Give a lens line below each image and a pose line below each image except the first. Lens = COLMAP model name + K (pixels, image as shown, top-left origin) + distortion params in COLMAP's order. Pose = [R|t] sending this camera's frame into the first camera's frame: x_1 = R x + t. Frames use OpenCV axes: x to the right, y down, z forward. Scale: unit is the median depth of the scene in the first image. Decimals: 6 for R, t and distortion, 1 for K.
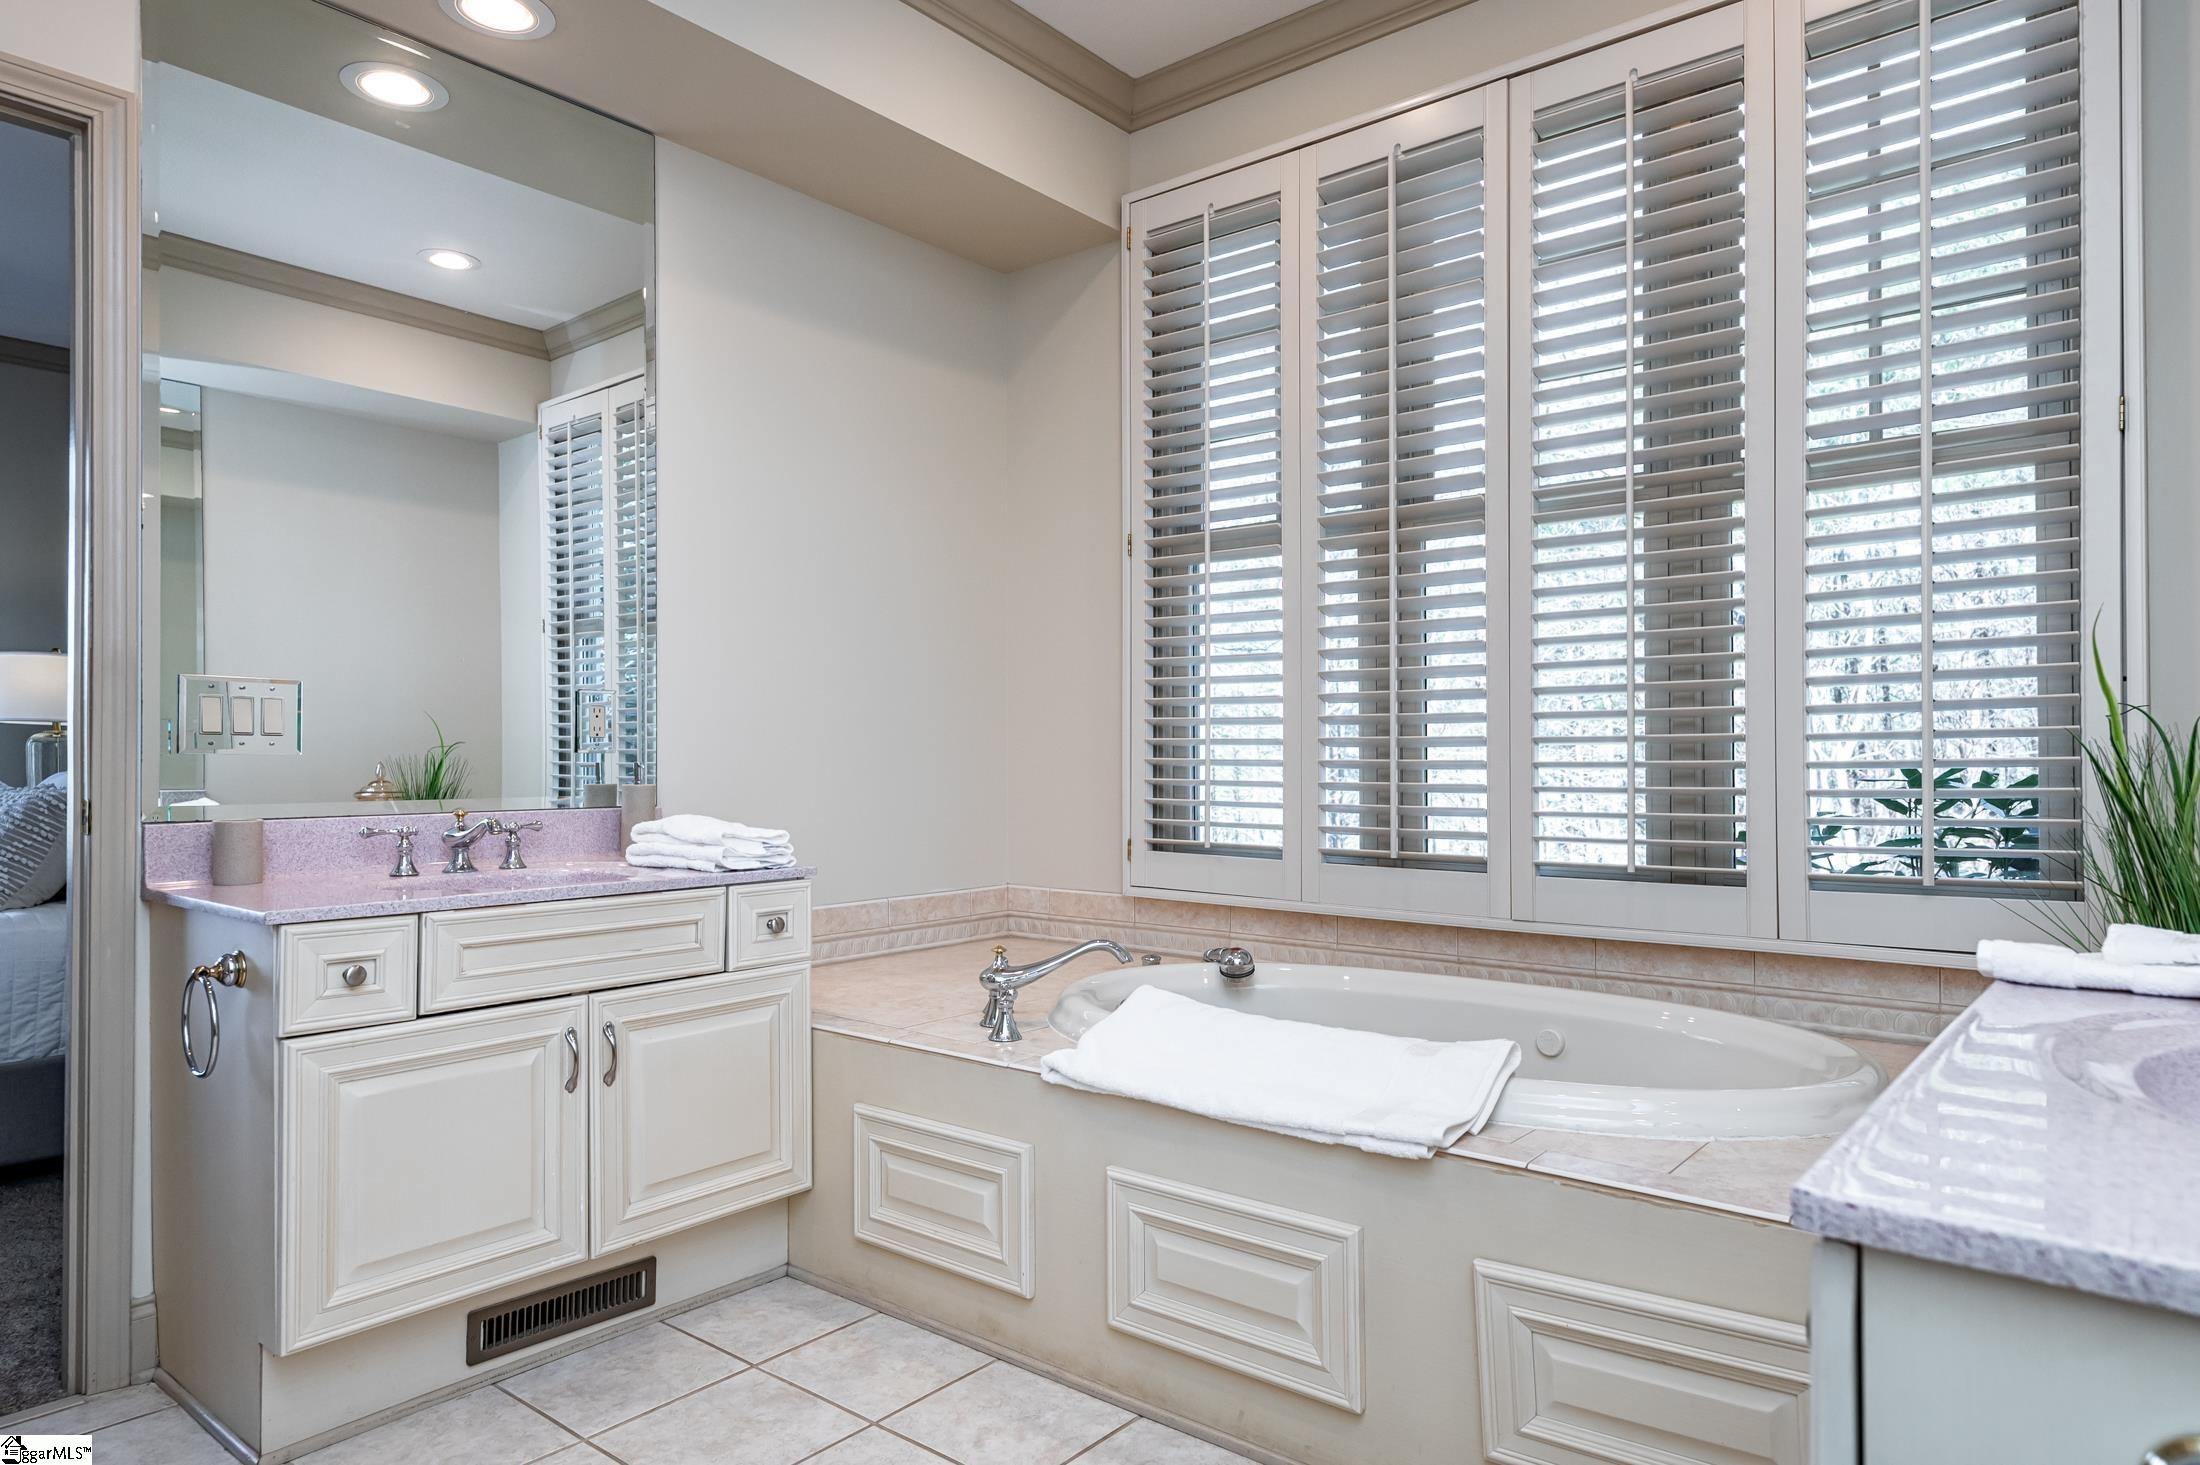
lens RADIAL K [[1333.0, 0, 1101.5], [0, 1333.0, 745.4], [0, 0, 1]] dist [-0.005351, 0.000036]
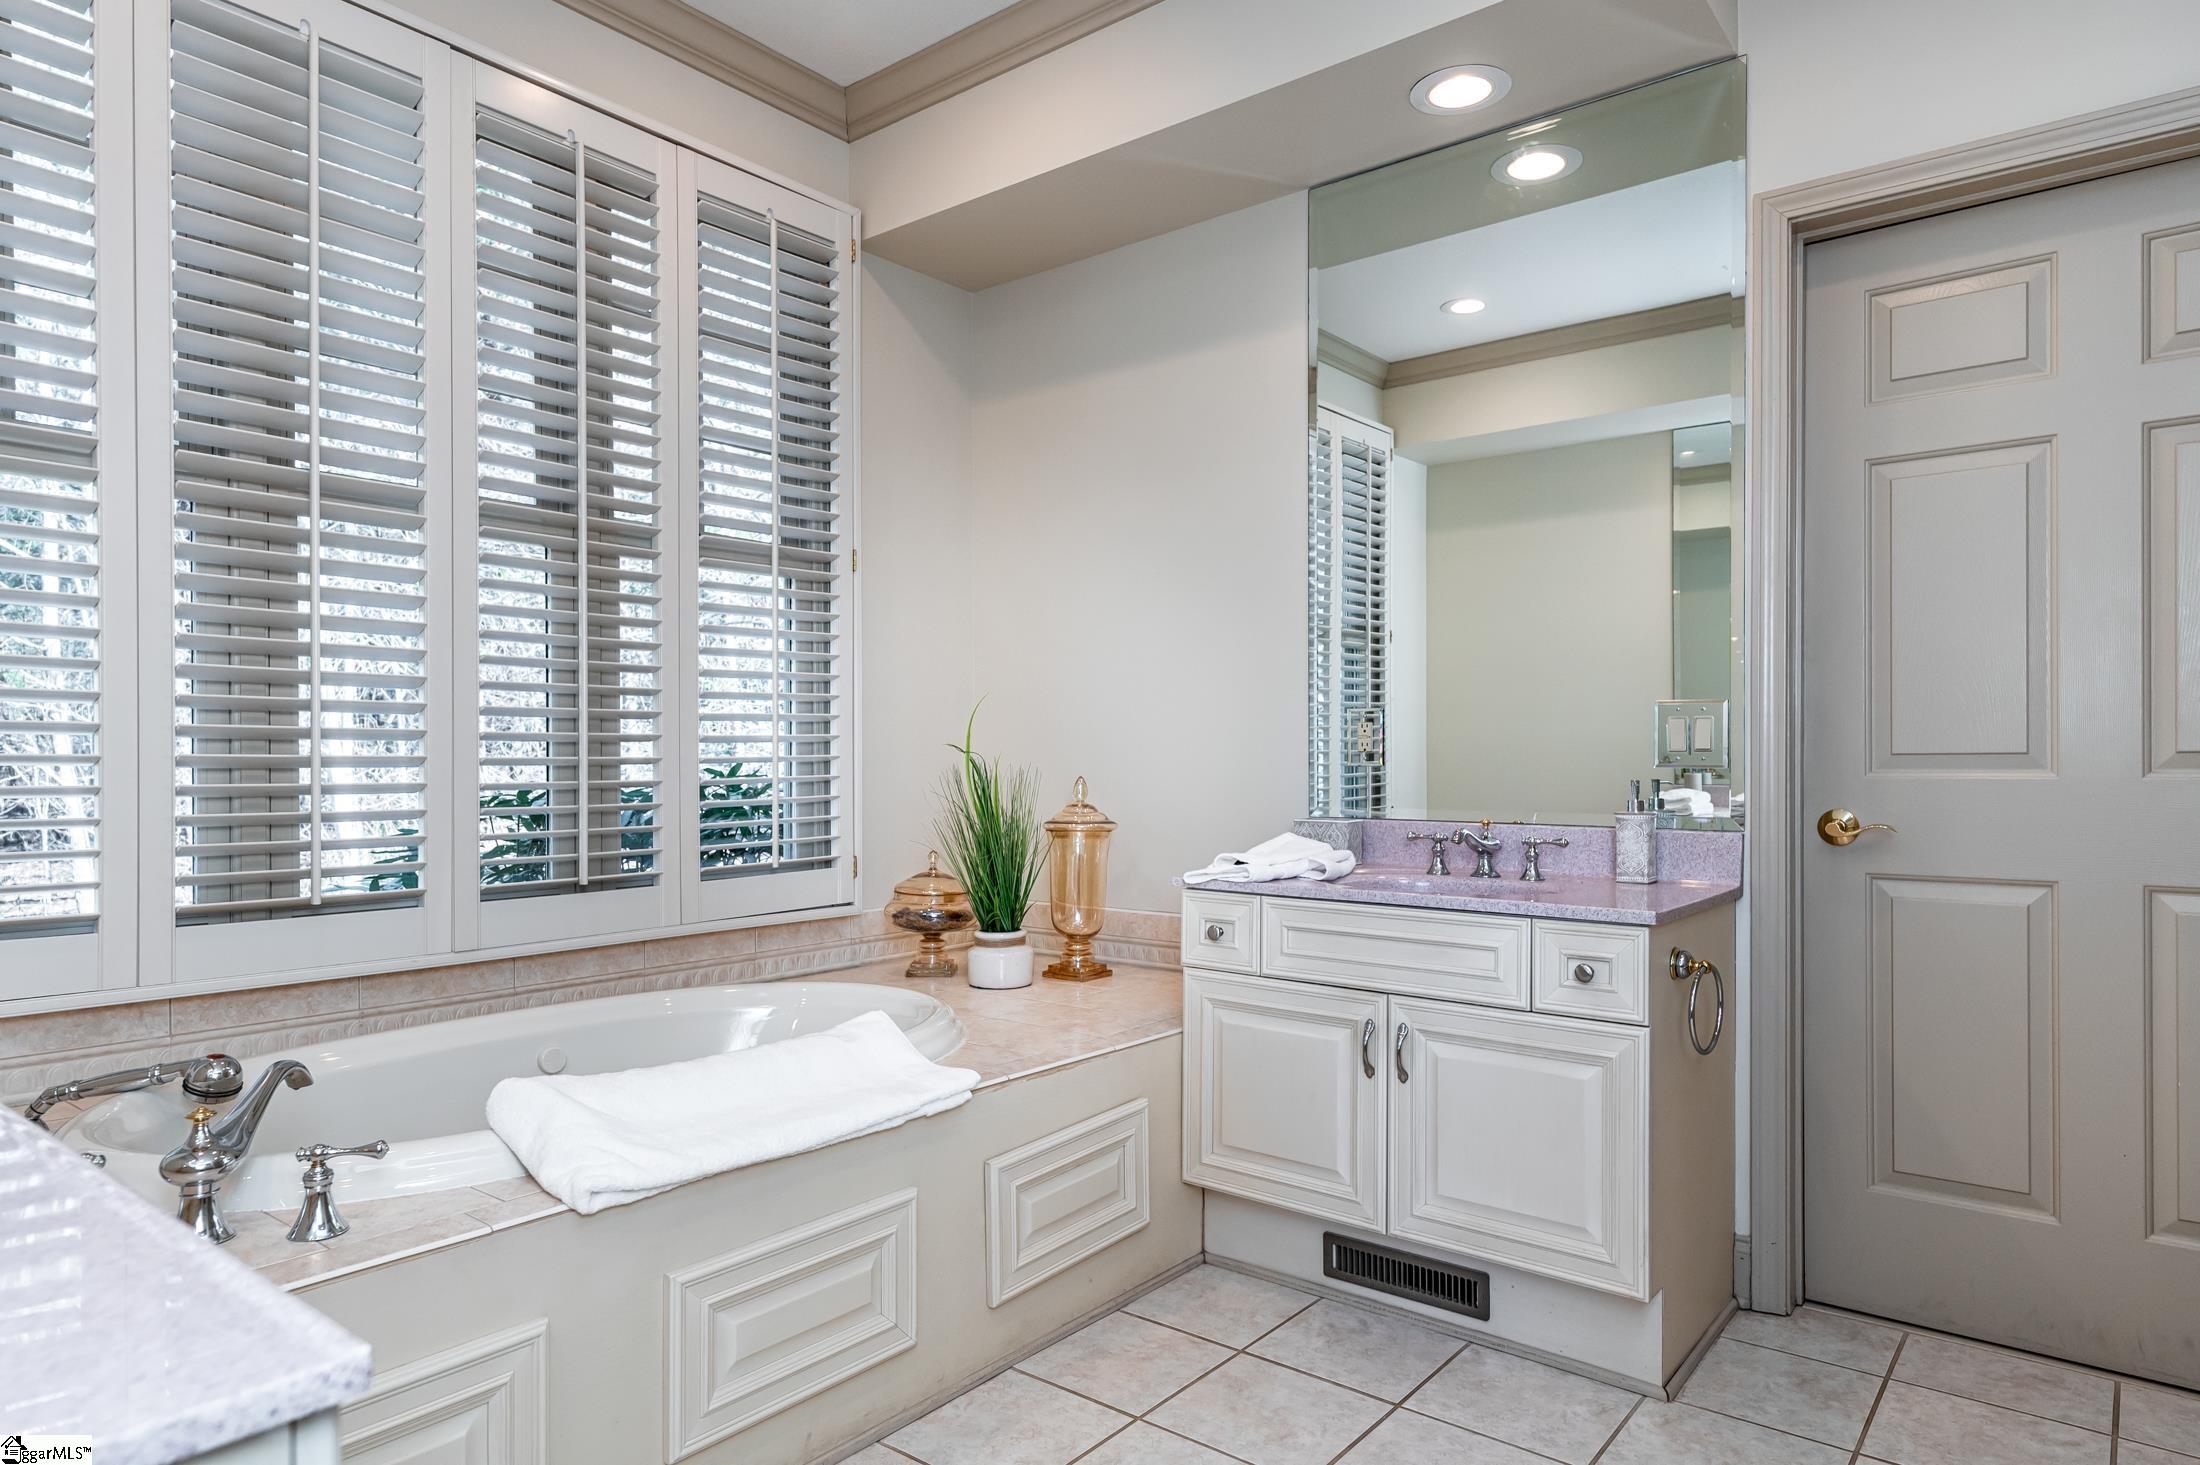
lens RADIAL K [[1267.9, 0, 1102.0], [0, 1267.9, 728.1], [0, 0, 1]] dist [0.015088, -0.001081]
pose [[-0.011553, 0.032468, 0.999406, -0.689073], [0.000640, 0.999473, -0.032462, 0.003378], [-0.999933, 0.000264, -0.011567, 0.641124]]
